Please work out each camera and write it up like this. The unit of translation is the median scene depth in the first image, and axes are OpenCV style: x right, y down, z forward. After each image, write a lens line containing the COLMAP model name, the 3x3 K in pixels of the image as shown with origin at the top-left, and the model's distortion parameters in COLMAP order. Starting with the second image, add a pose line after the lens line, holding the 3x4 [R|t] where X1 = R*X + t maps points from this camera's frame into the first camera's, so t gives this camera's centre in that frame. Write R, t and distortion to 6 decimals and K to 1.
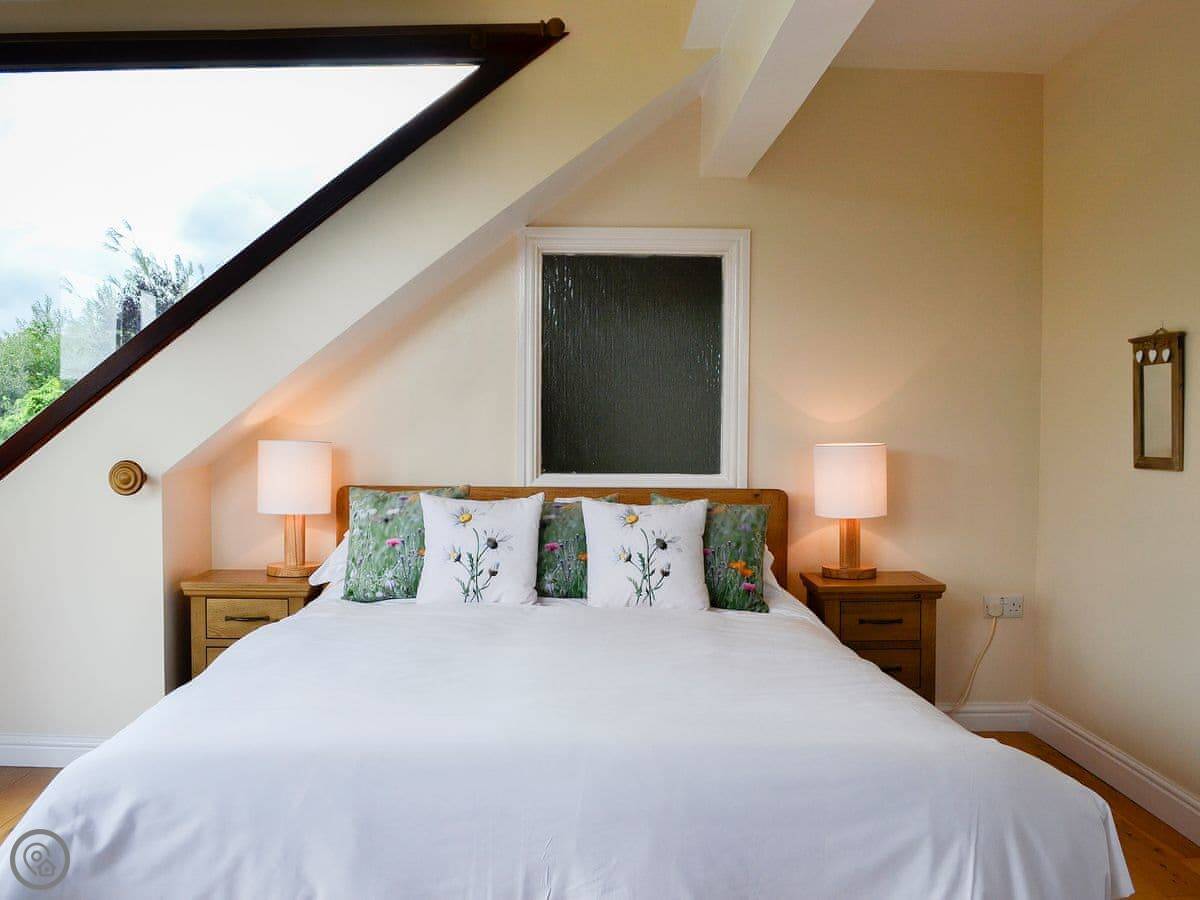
lens RADIAL K [[1053.4, 0, 600.0], [0, 1053.4, 450.0], [0, 0, 1]] dist [-0.064907, 0.007022]
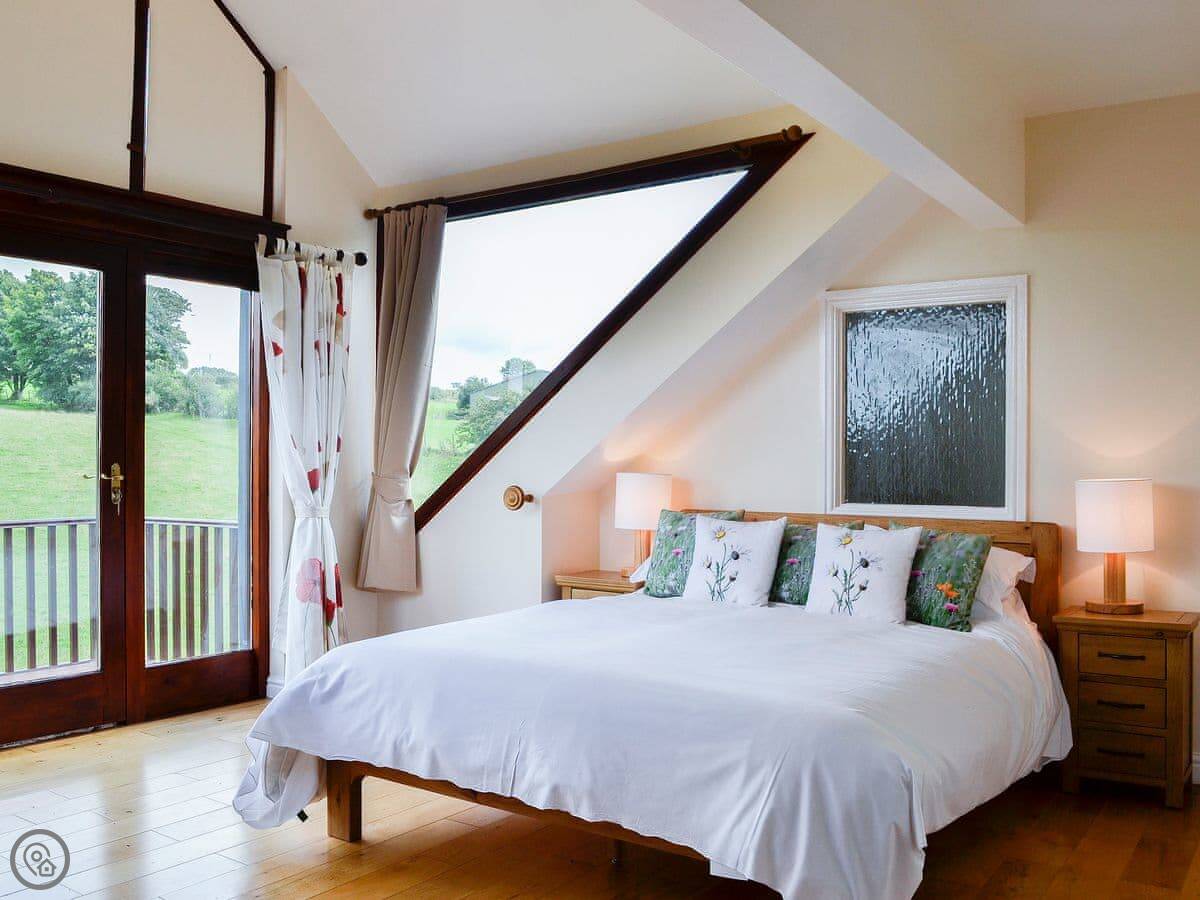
lens RADIAL K [[1131.4, 0, 629.9], [0, 1131.4, 450.9], [0, 0, 1]] dist [-0.079844, -0.007043]
pose [[0.809232, -0.006688, -0.587451, 0.563390], [-0.013474, 0.999461, -0.029941, 0.006398], [0.587335, 0.032144, 0.808706, -0.155685]]
